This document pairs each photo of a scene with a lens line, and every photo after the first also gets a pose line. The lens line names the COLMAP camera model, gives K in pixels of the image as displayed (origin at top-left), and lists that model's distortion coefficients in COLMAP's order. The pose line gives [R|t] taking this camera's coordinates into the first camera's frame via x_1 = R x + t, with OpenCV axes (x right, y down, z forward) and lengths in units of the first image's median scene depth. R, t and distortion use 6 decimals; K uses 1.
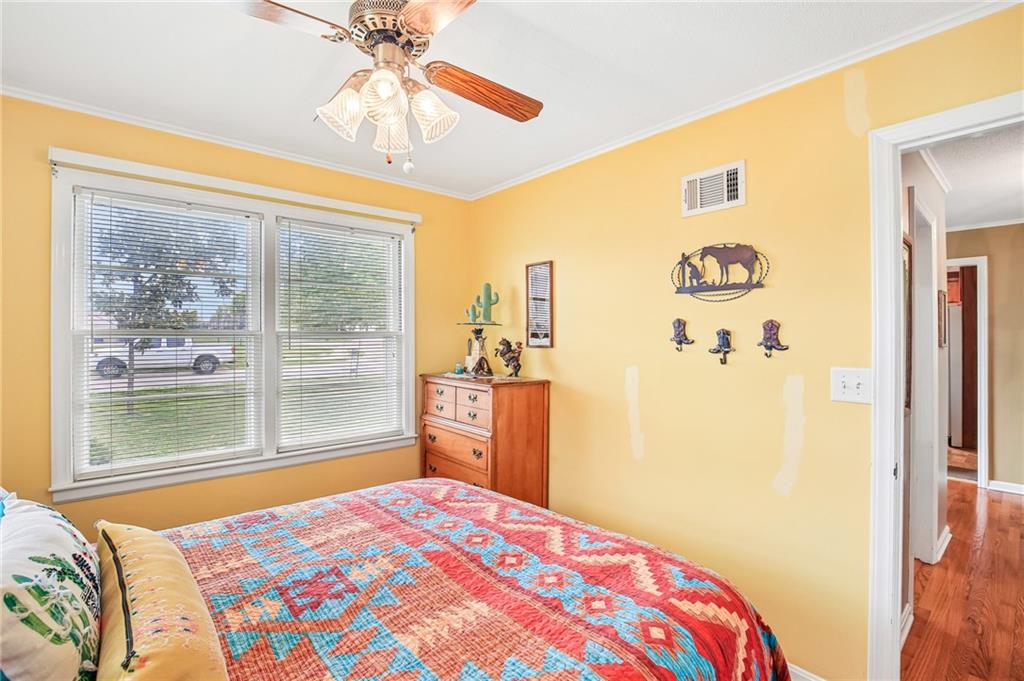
lens RADIAL K [[471.8, 0, 513.1], [0, 471.8, 340.2], [0, 0, 1]] dist [-0.036187, -0.000736]
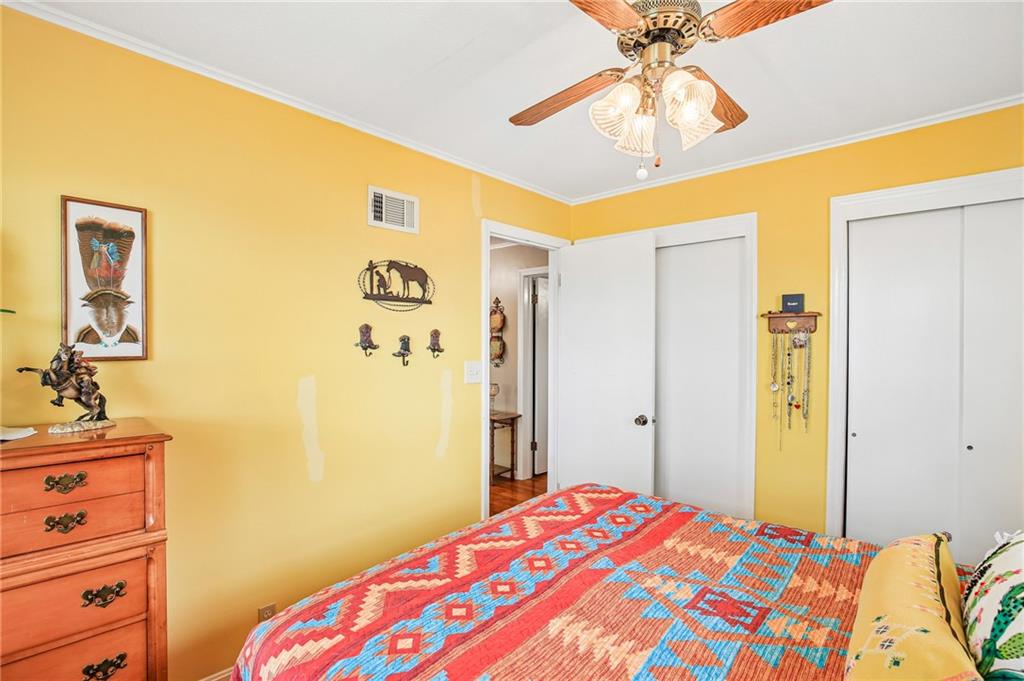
lens RADIAL K [[471.8, 0, 513.2], [0, 471.8, 339.6], [0, 0, 1]] dist [-0.036187, -0.000736]
pose [[-0.109366, 0.010498, 0.993946, -0.737139], [0.006907, 0.999928, -0.009801, -0.000424], [-0.993977, 0.005793, -0.109431, 0.861793]]
